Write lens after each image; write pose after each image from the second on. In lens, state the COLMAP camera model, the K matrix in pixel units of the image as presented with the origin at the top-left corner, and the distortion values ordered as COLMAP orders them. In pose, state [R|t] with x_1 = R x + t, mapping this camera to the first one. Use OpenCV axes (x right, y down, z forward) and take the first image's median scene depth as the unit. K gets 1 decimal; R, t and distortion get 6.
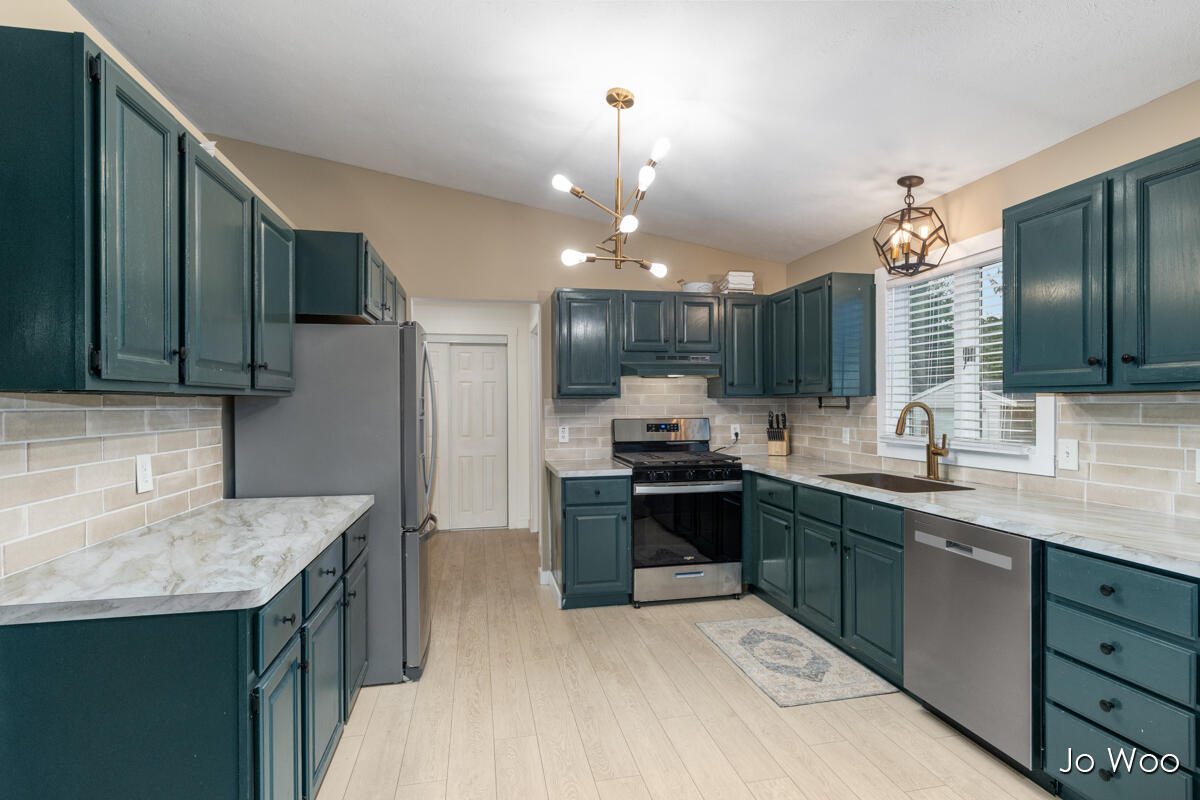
lens RADIAL K [[592.0, 0, 604.8], [0, 592.0, 403.7], [0, 0, 1]] dist [-0.000778, 0.000262]
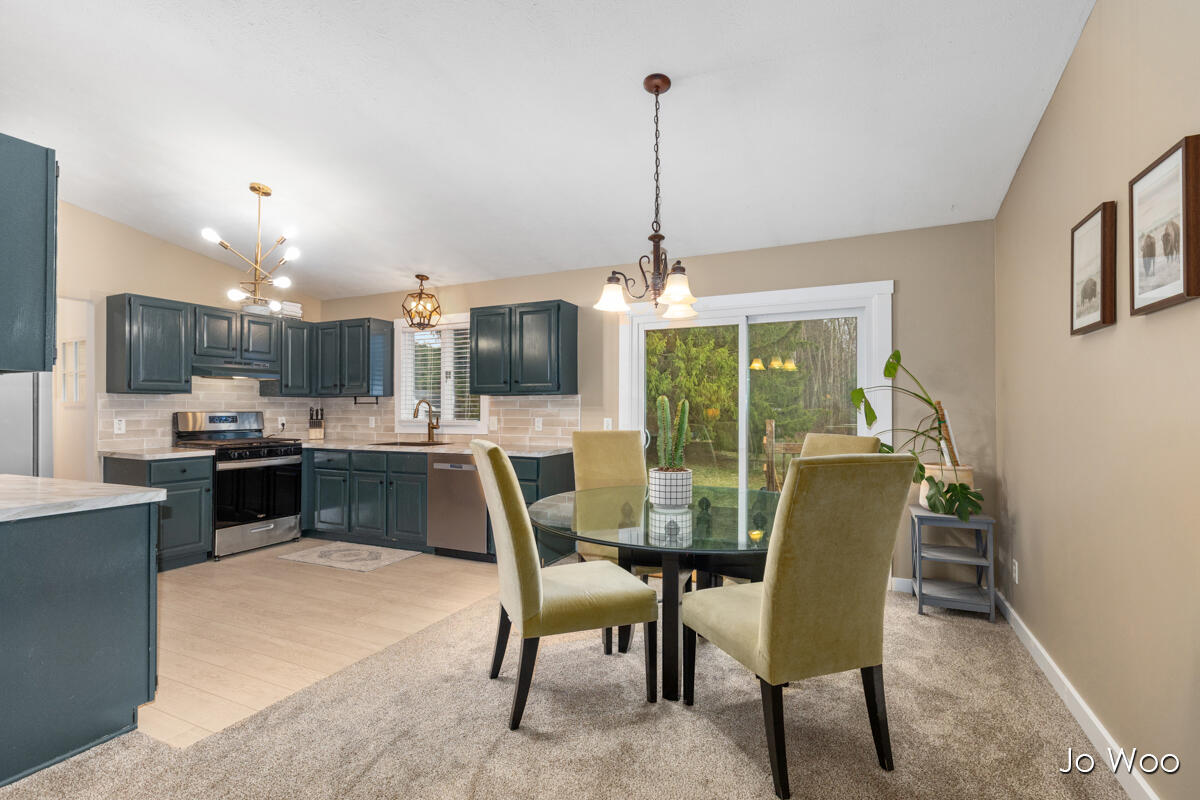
lens RADIAL K [[548.4, 0, 602.0], [0, 548.4, 403.9], [0, 0, 1]] dist [0.000777, -0.000109]
pose [[0.605333, 0.012426, 0.795875, -0.430657], [-0.001960, 0.999898, -0.014120, 0.029866], [-0.795970, 0.006987, 0.605296, -0.401919]]
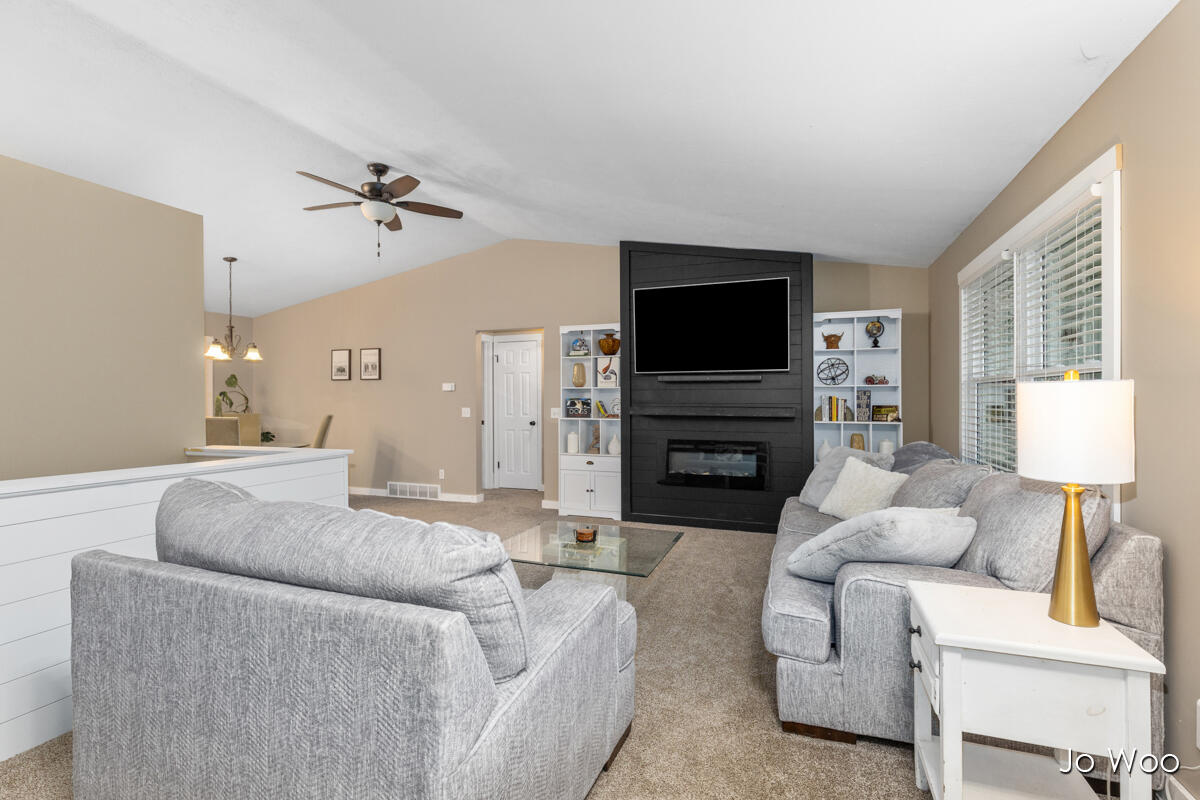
lens RADIAL K [[548.4, 0, 602.0], [0, 548.4, 403.9], [0, 0, 1]] dist [0.000777, -0.000109]
pose [[-0.842485, 0.004172, 0.538704, -1.662104], [0.007697, 0.999961, 0.004294, 0.033355], [-0.538665, 0.007764, -0.842484, 0.781674]]
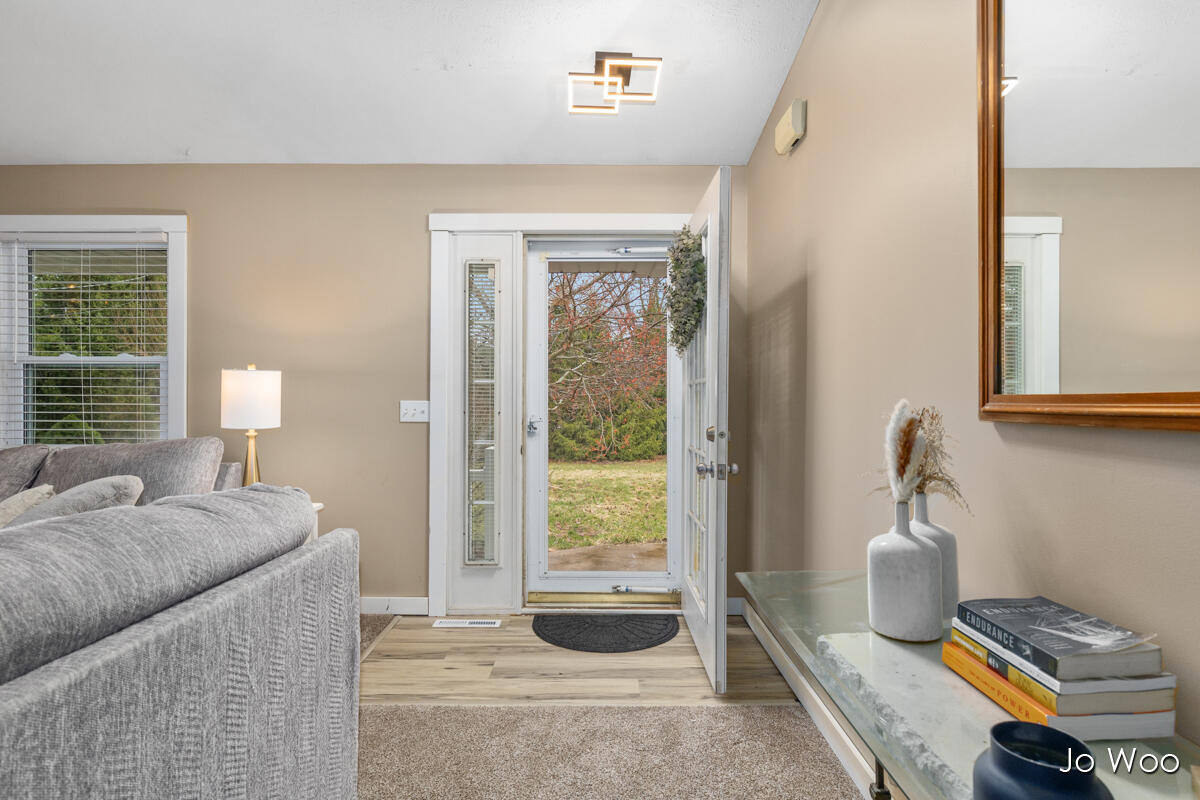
lens RADIAL K [[609.0, 0, 602.2], [0, 609.0, 401.0], [0, 0, 1]] dist [-0.001845, -0.000466]
pose [[-0.210060, 0.006637, -0.977666, -1.007124], [-0.002792, 0.999969, 0.007388, 0.052620], [0.977684, 0.004282, -0.210035, 0.855187]]
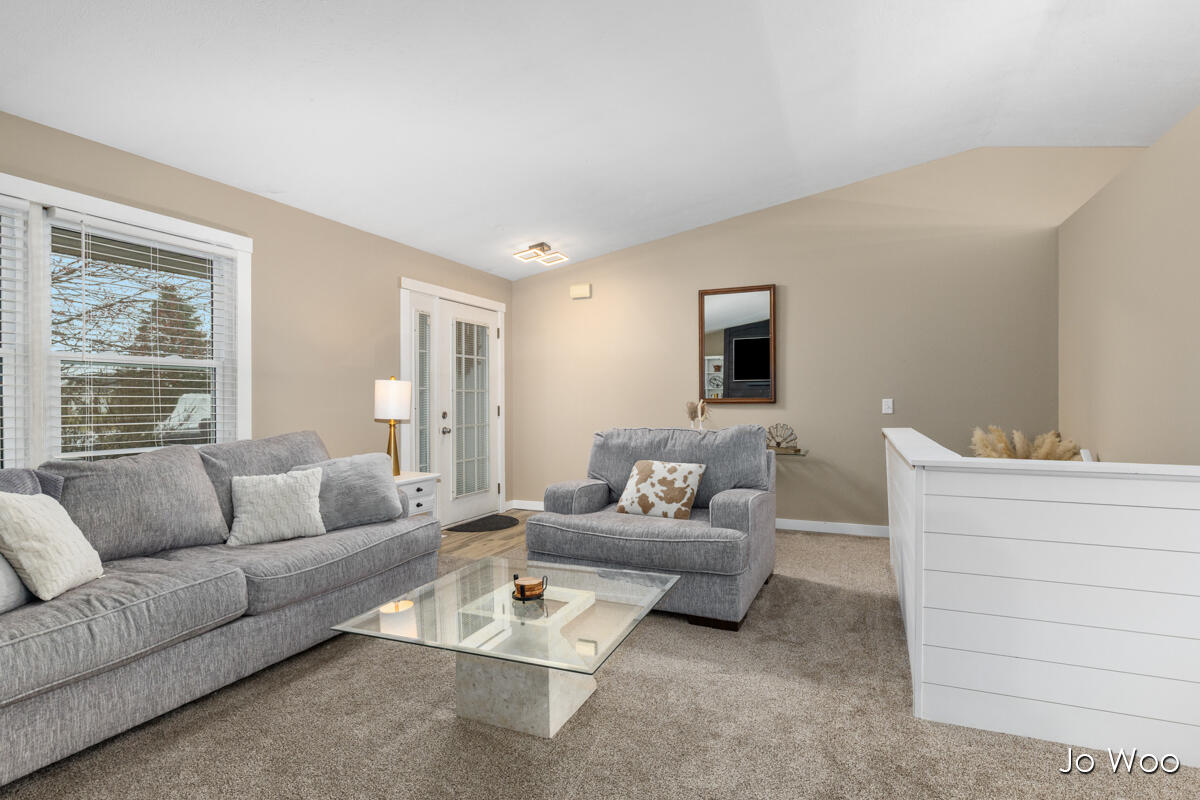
lens RADIAL K [[609.0, 0, 602.2], [0, 609.0, 401.0], [0, 0, 1]] dist [-0.001845, -0.000466]
pose [[0.814643, 0.007418, -0.579916, -0.668329], [-0.004412, 0.999969, 0.006594, 0.050373], [0.579946, -0.002813, 0.814650, -0.494731]]
